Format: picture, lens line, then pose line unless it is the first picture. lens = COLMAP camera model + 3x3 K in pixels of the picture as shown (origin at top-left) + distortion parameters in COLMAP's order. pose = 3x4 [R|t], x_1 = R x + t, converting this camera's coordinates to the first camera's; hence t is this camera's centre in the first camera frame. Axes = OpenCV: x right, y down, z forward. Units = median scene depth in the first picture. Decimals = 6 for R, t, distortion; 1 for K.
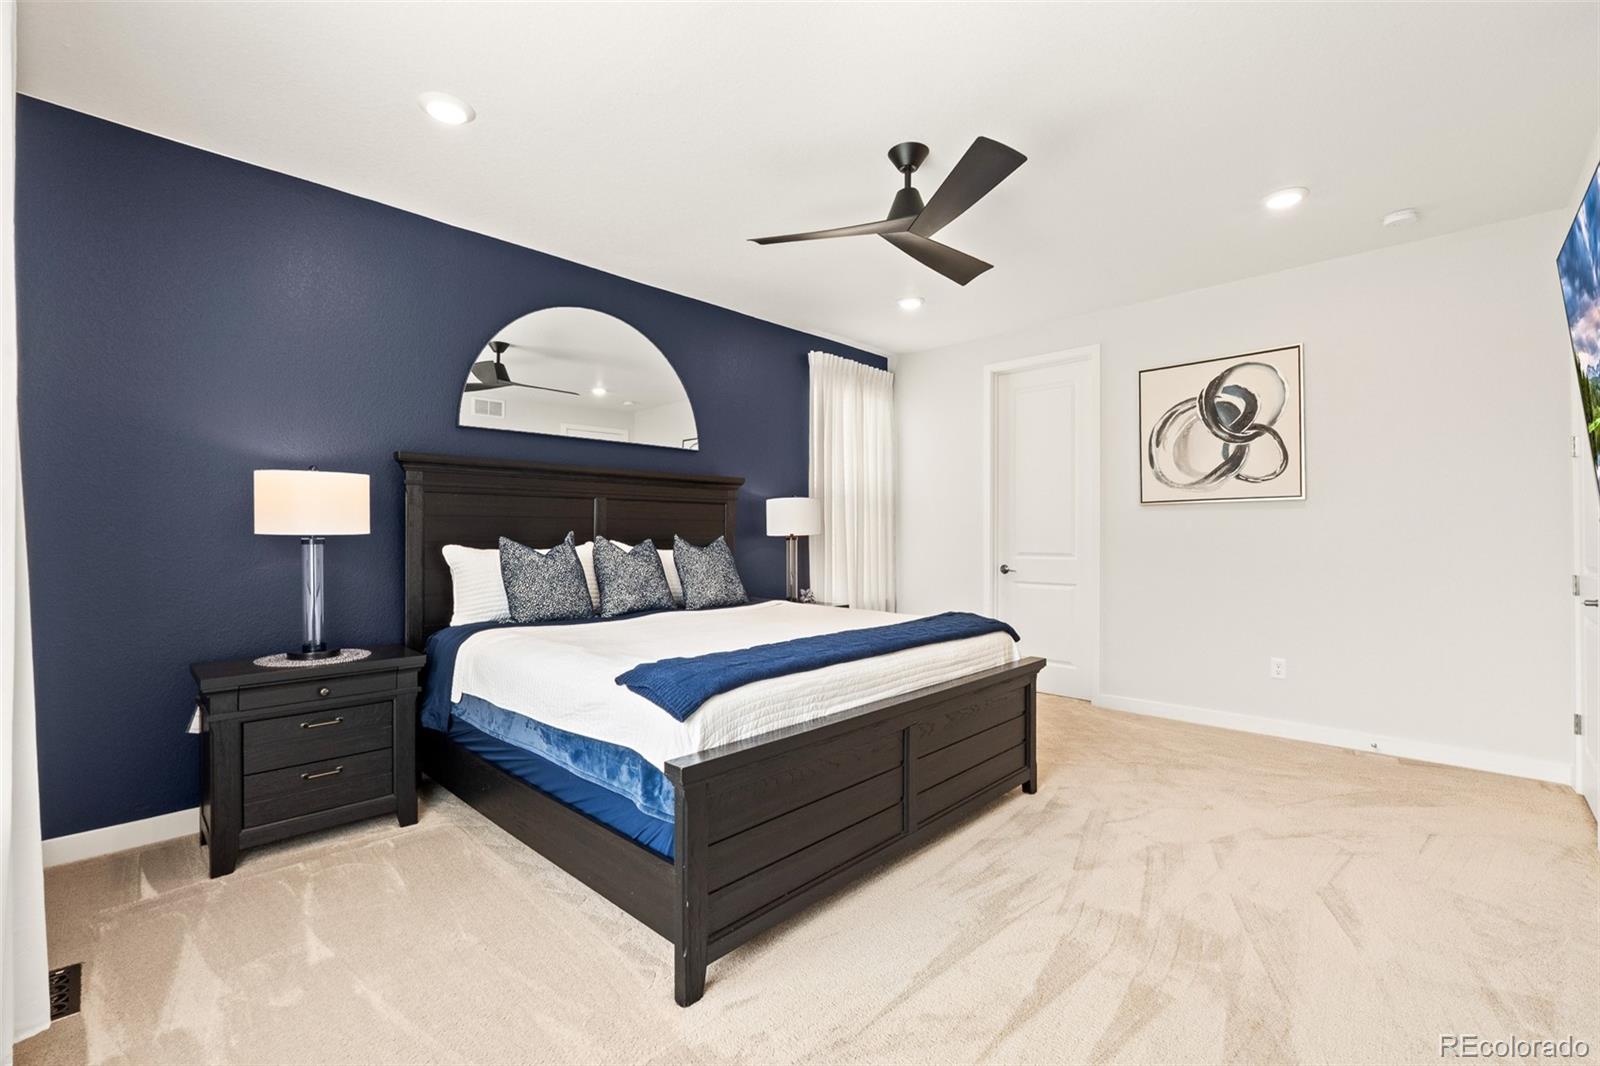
lens RADIAL K [[687.1, 0, 800.0], [0, 687.1, 533.0], [0, 0, 1]] dist [-0.004124, -0.000408]
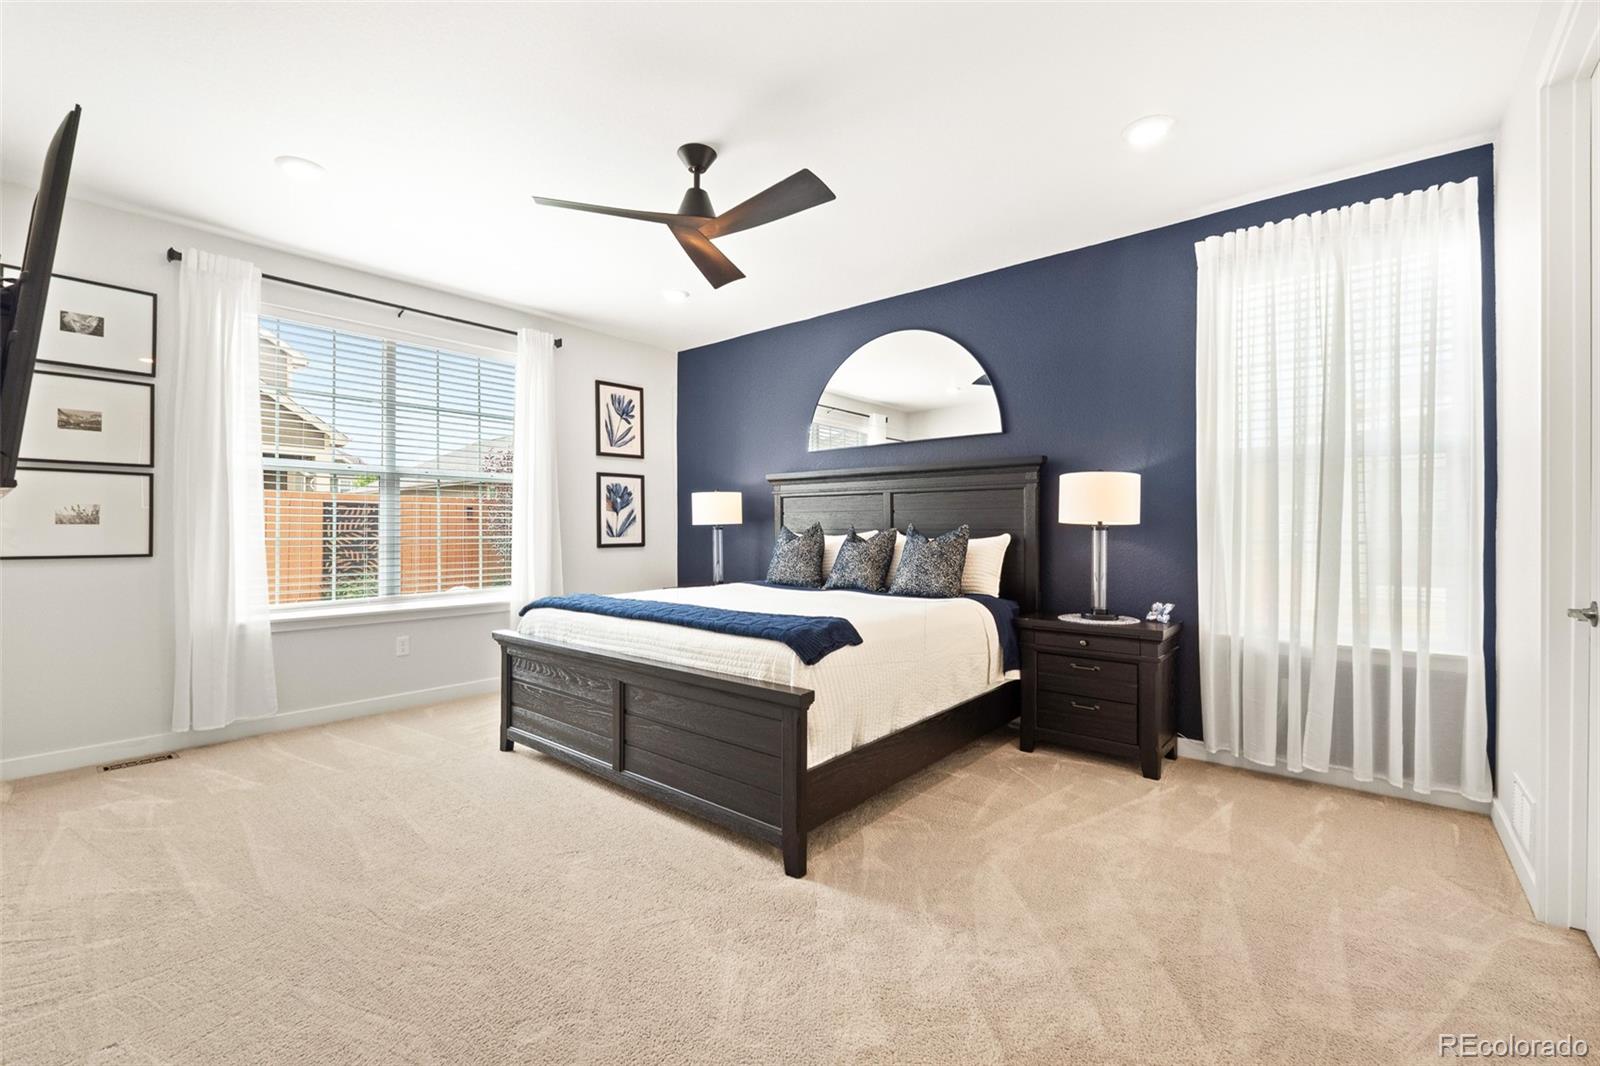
lens RADIAL K [[687.1, 0, 800.0], [0, 687.1, 533.0], [0, 0, 1]] dist [-0.004124, -0.000408]
pose [[0.063893, 0.018293, -0.997789, 0.757756], [0.012613, 0.999737, 0.019137, -0.004992], [0.997877, -0.013808, 0.063646, 0.668344]]
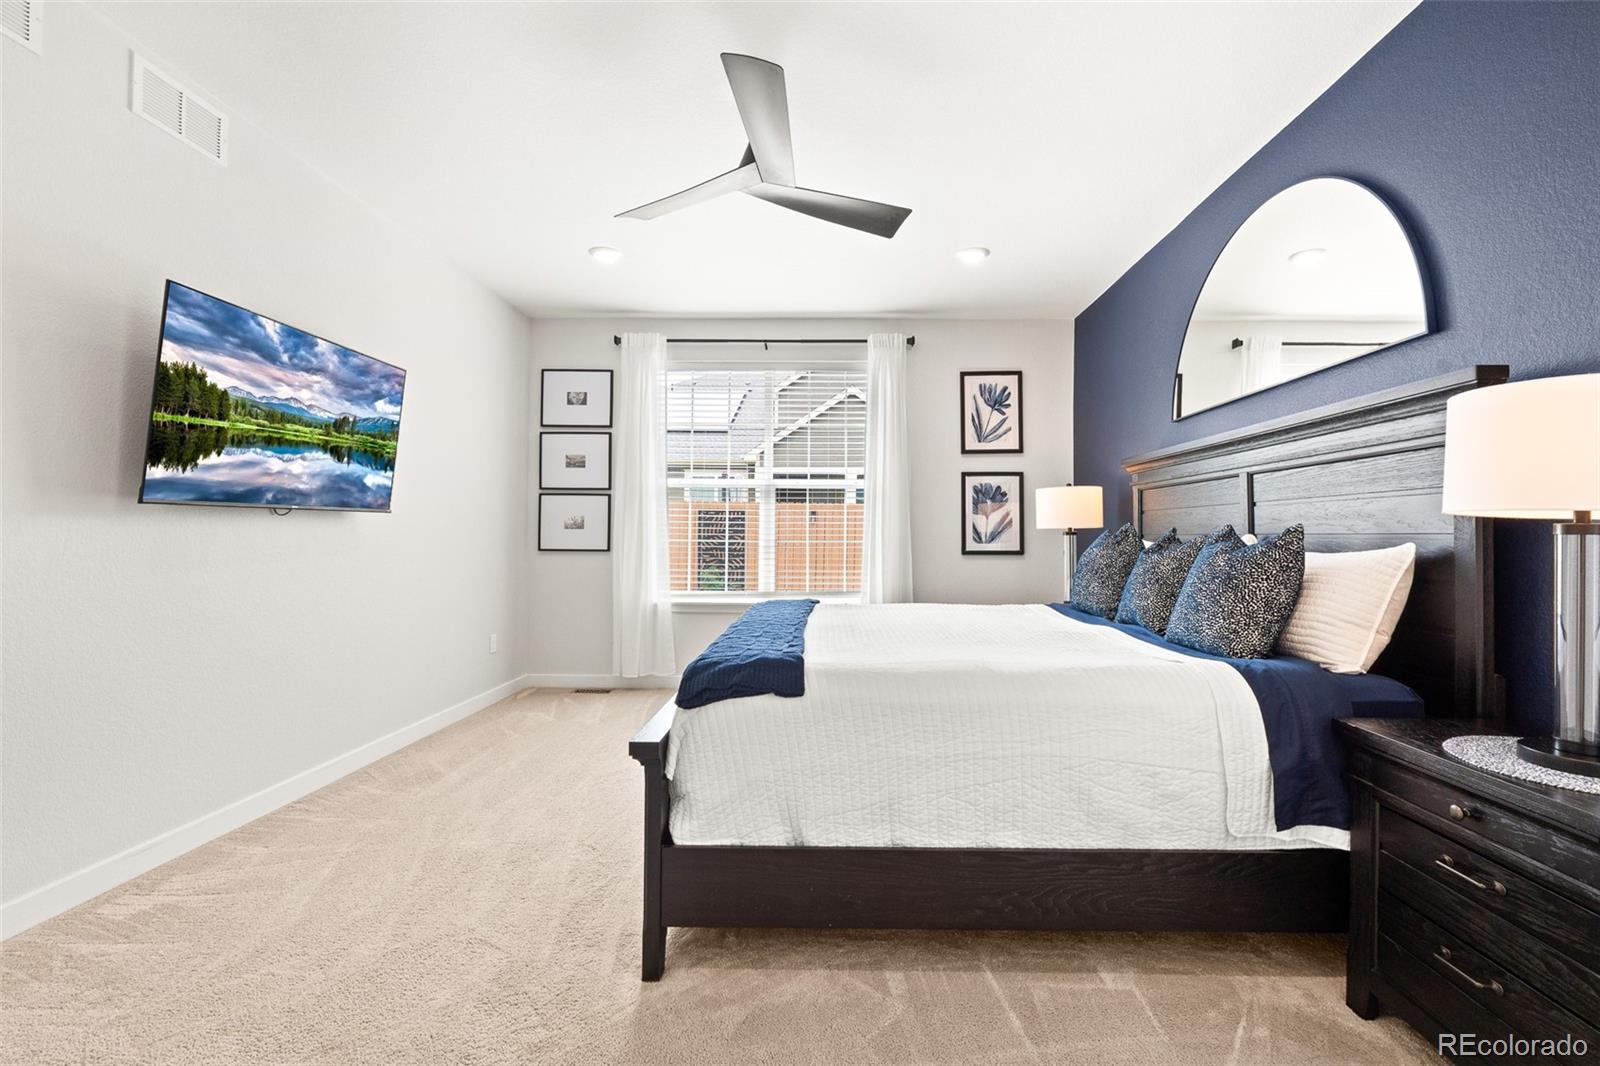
lens RADIAL K [[687.1, 0, 800.0], [0, 687.1, 533.0], [0, 0, 1]] dist [-0.004124, -0.000408]
pose [[-0.736330, 0.006077, -0.676595, 0.447781], [0.013126, 0.999900, -0.005304, 0.008144], [0.676495, -0.012786, -0.736336, 1.053801]]
